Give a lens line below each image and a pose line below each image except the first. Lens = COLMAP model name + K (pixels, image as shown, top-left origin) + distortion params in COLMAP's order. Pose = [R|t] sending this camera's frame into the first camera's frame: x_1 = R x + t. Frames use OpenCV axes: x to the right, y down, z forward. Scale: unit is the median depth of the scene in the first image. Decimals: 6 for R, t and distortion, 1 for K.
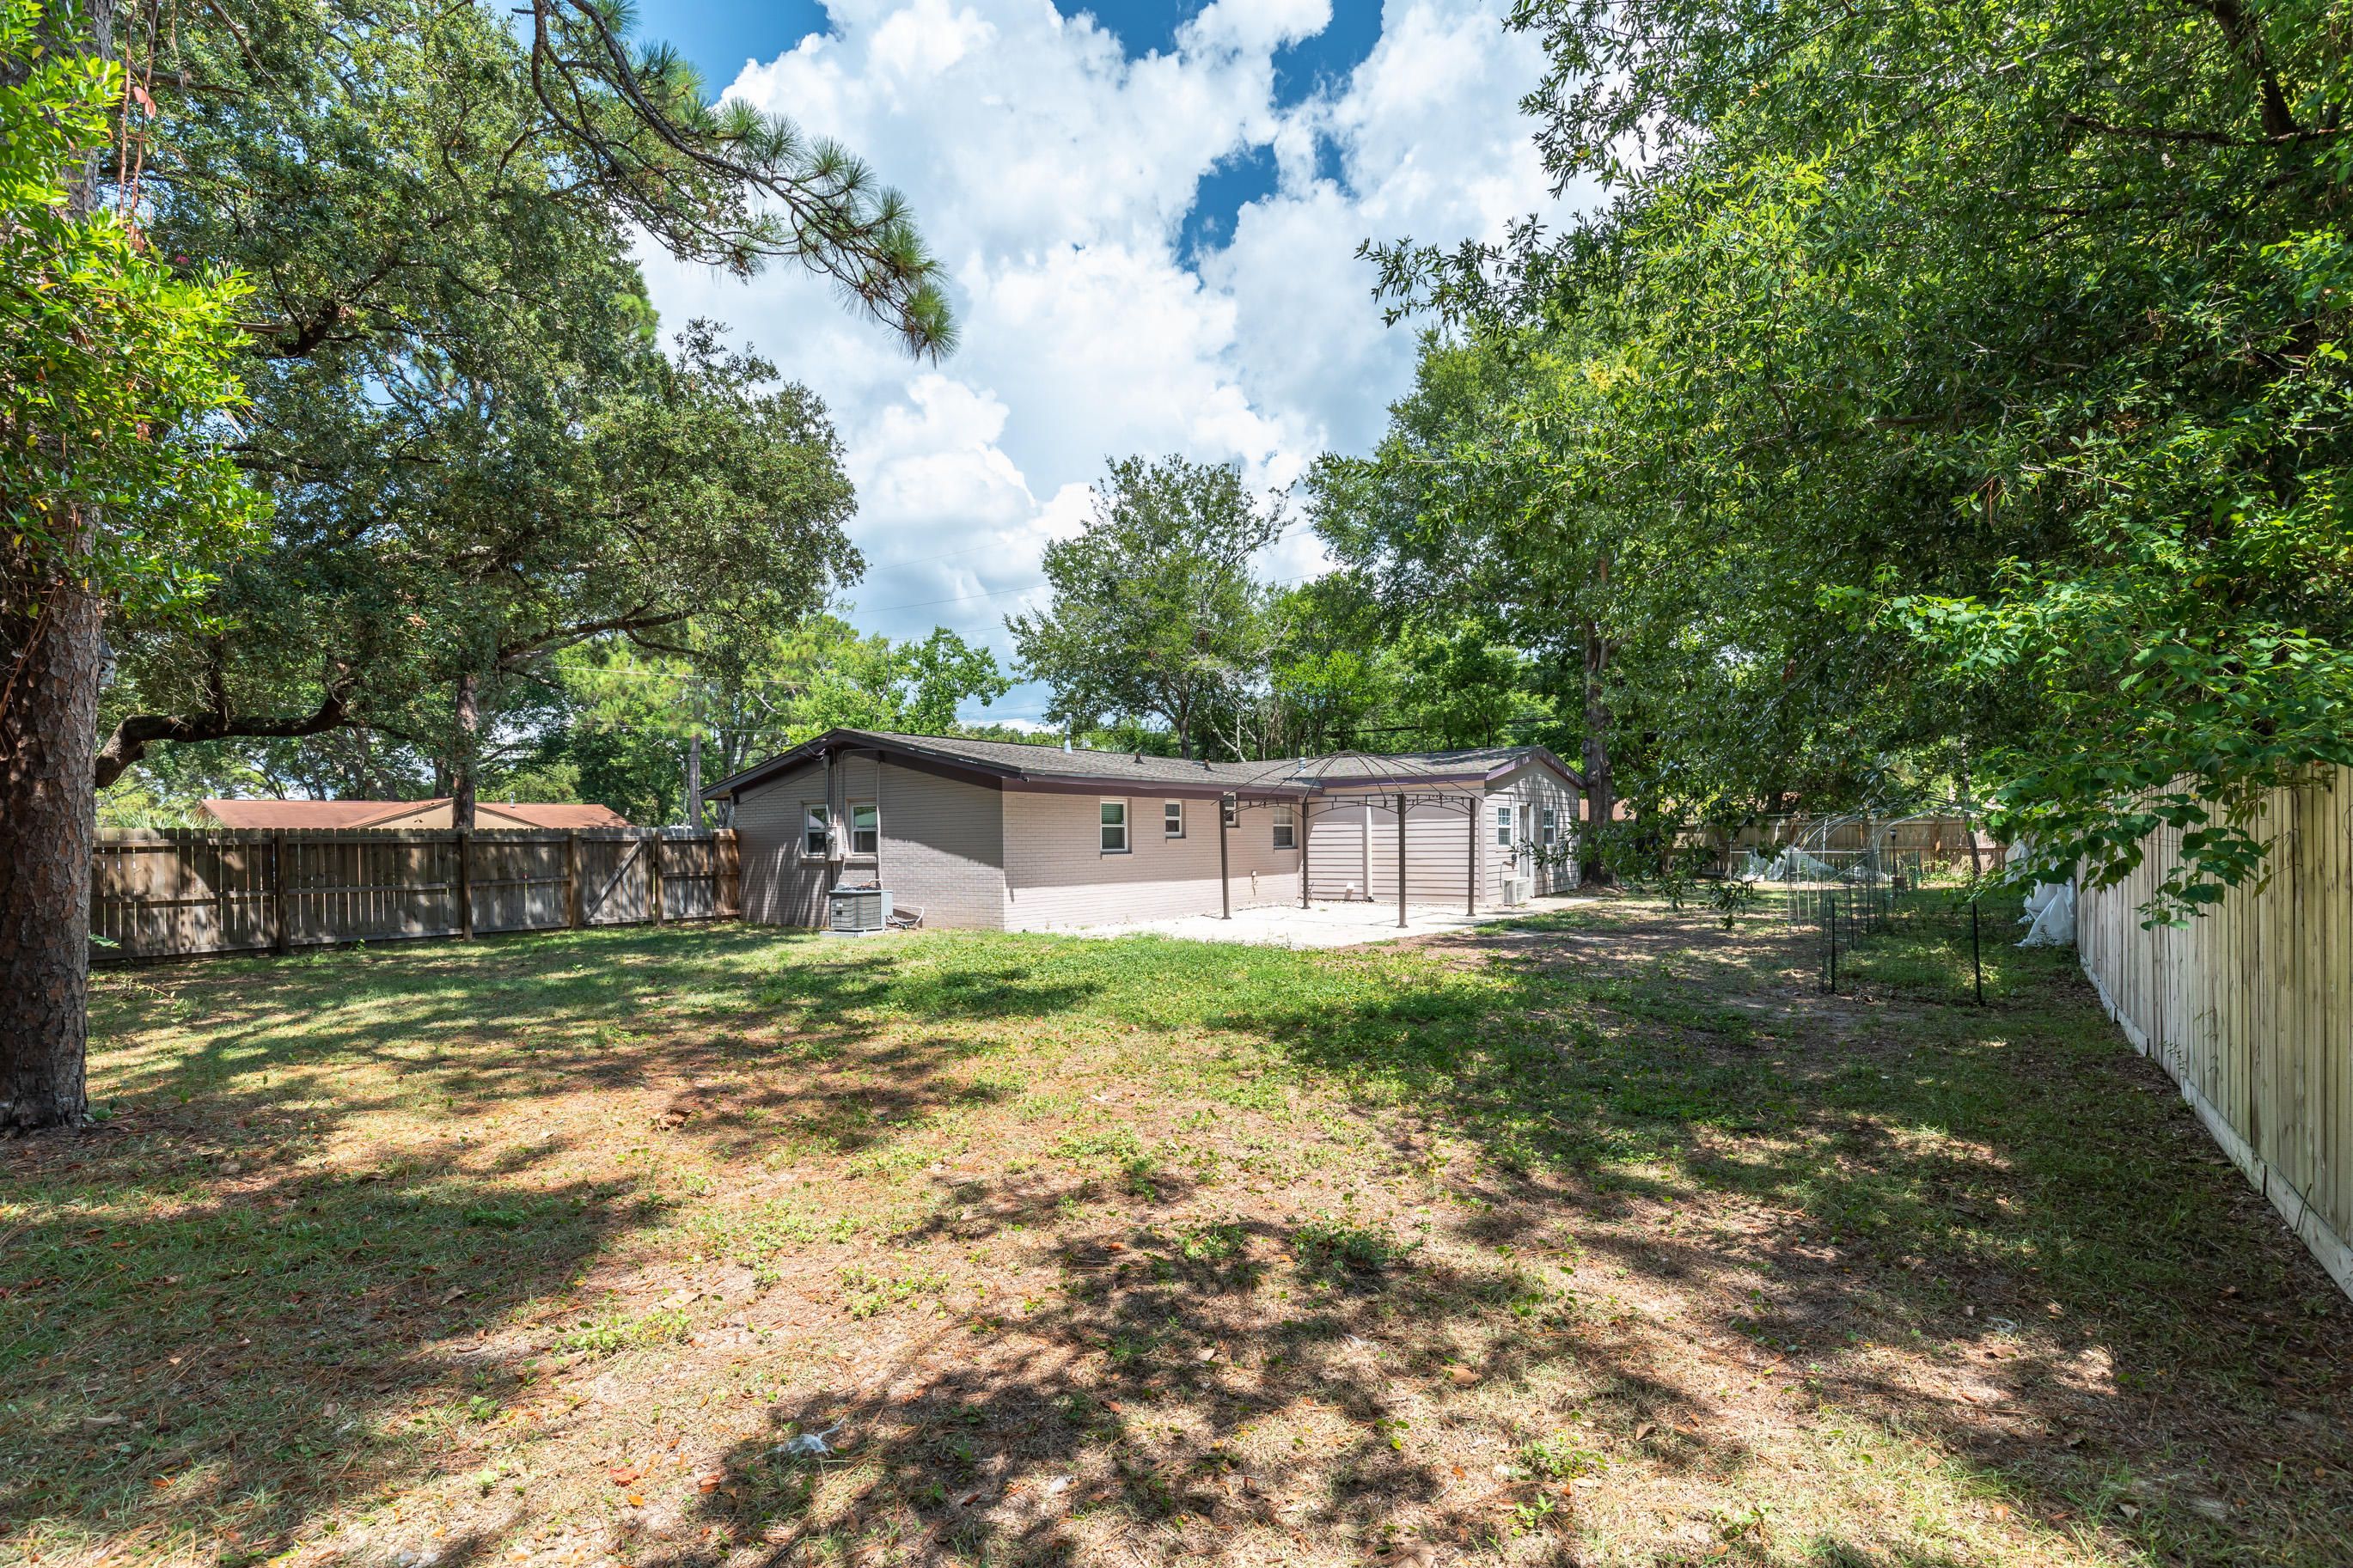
lens RADIAL K [[1072.1, 0, 1157.6], [0, 1072.1, 841.8], [0, 0, 1]] dist [0.001800, 0.000652]
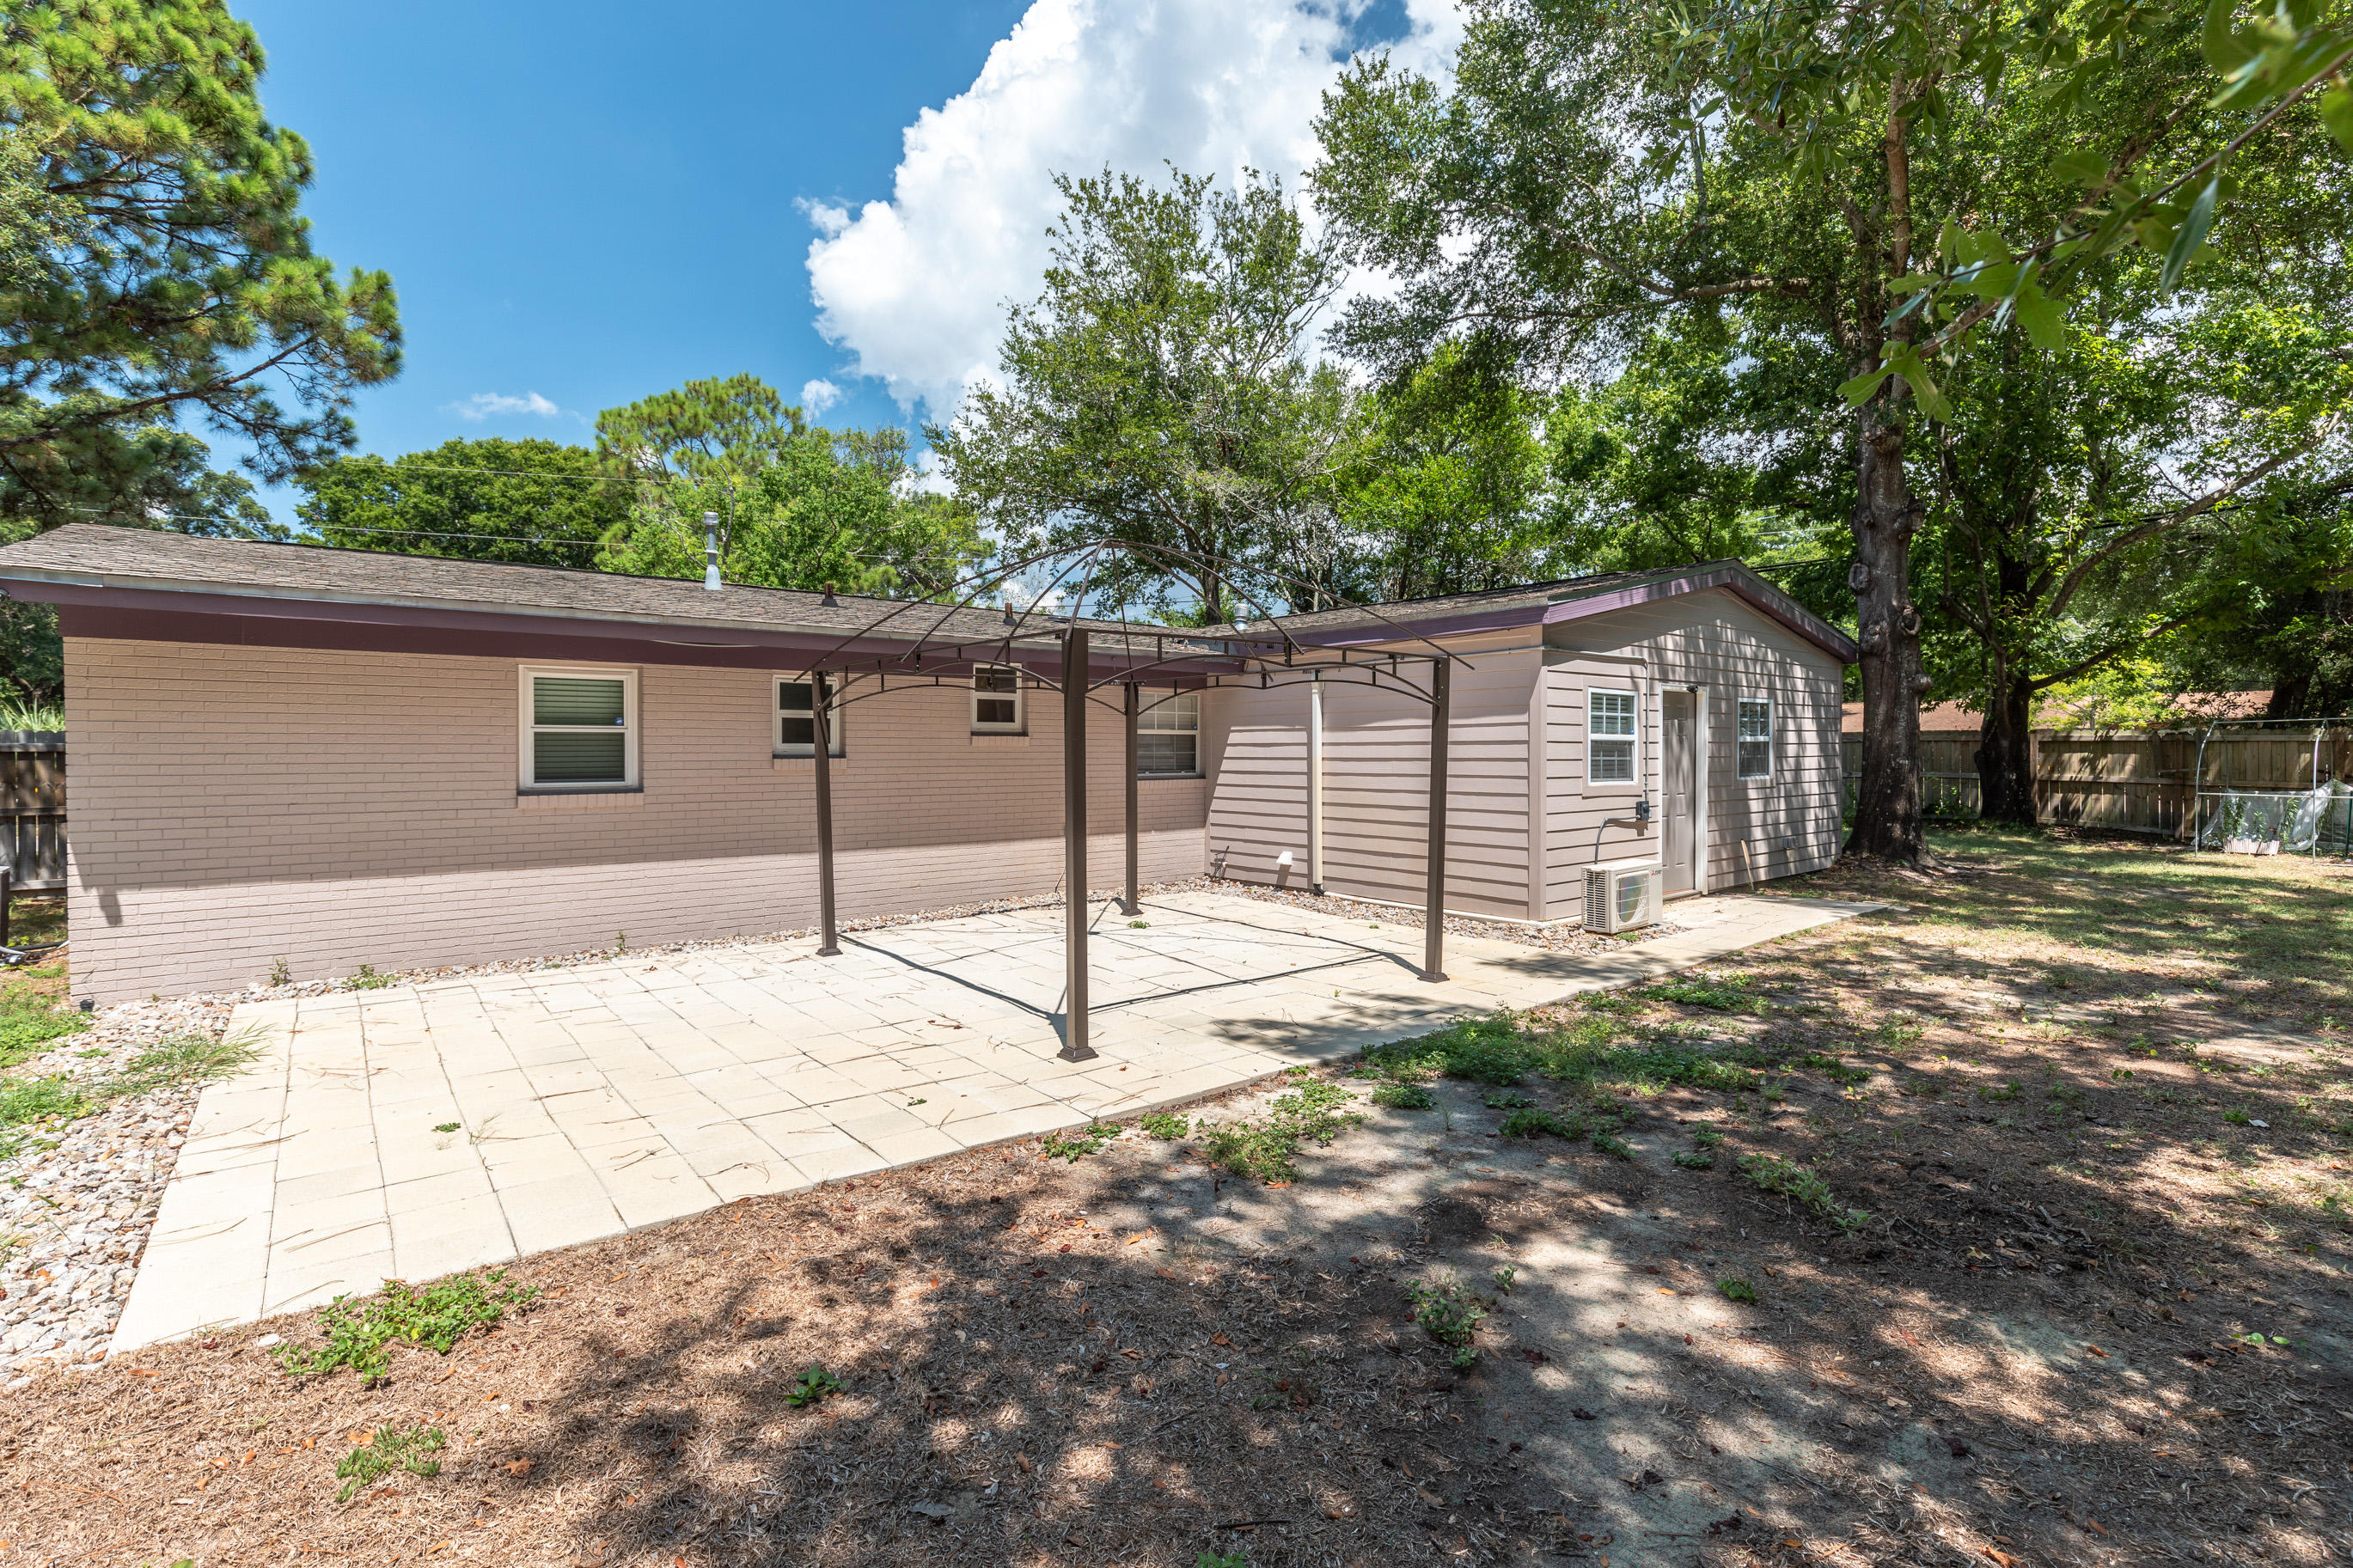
lens RADIAL K [[1072.1, 0, 1203.9], [0, 1072.1, 751.0], [0, 0, 1]] dist [0.001800, 0.000652]
pose [[0.978258, 0.008811, -0.207205, 0.281780], [-0.009291, 0.999956, -0.001343, -0.007563], [0.207184, 0.003239, 0.978297, 0.606580]]
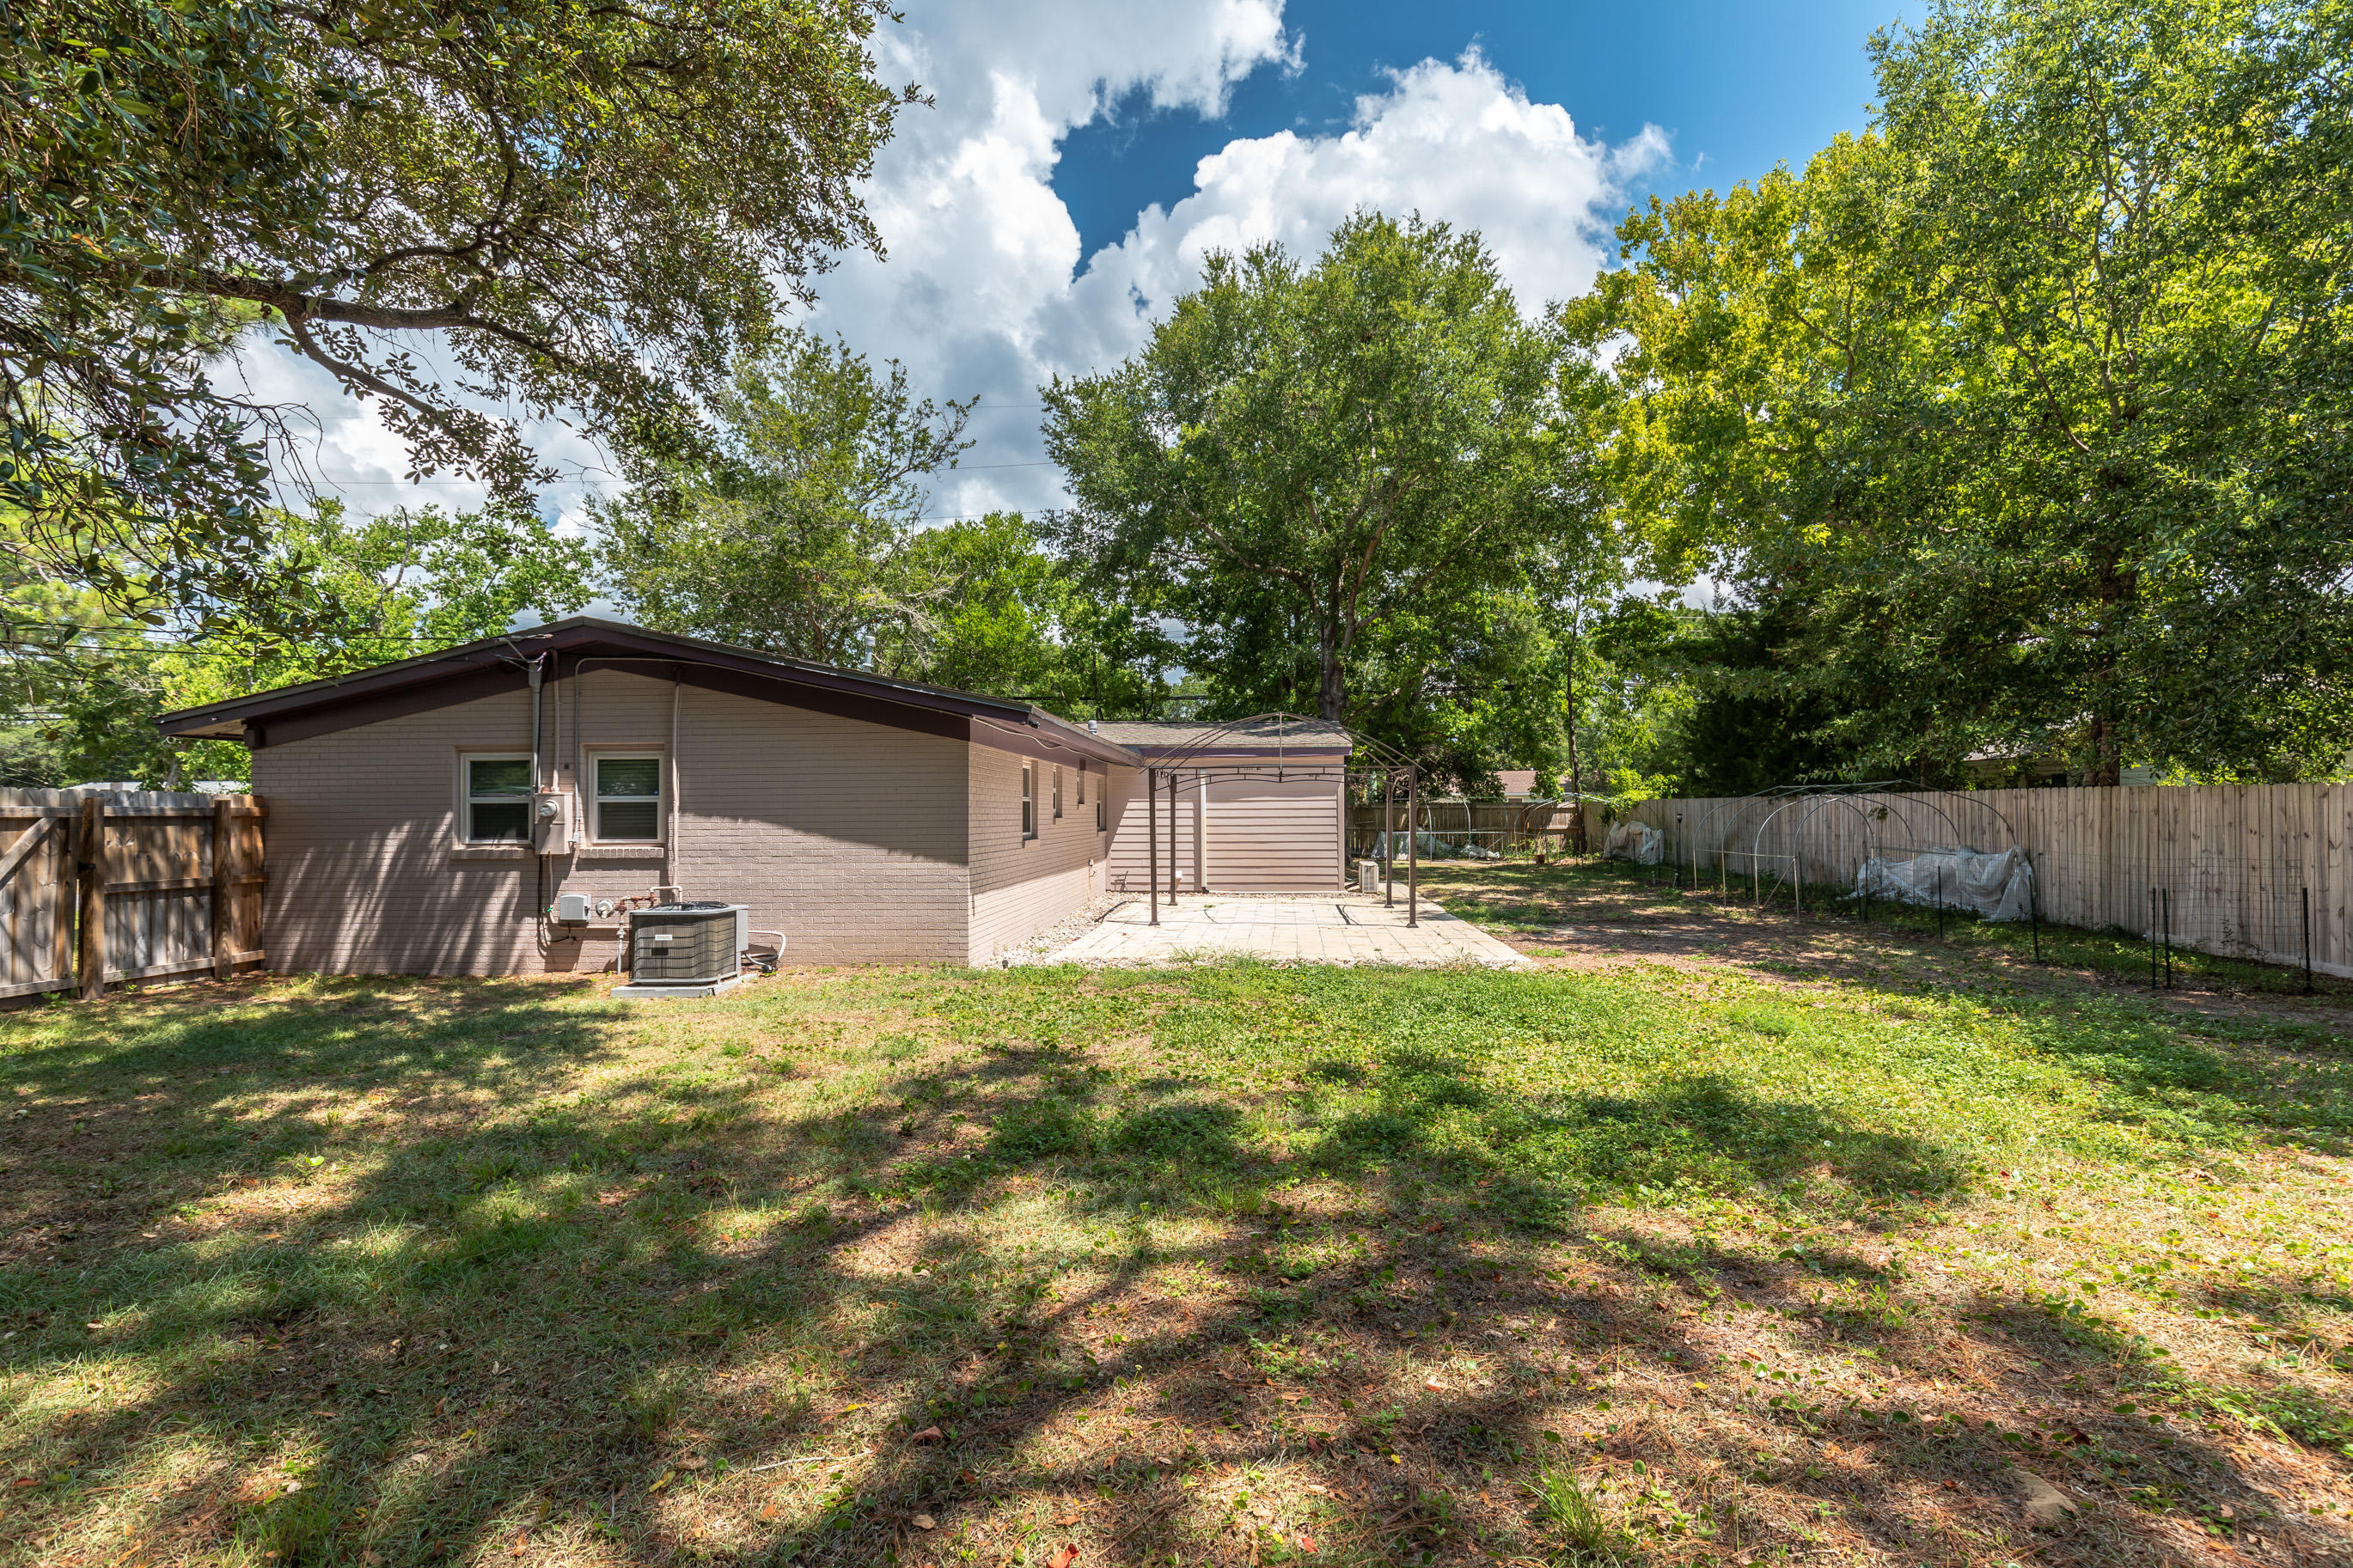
lens RADIAL K [[1072.1, 0, 1163.4], [0, 1072.1, 788.1], [0, 0, 1]] dist [0.001800, 0.000652]
pose [[0.843682, 0.021790, 0.536401, -0.324313], [-0.005609, 0.999479, -0.031780, -0.000720], [-0.536814, 0.023804, 0.843364, 0.347436]]
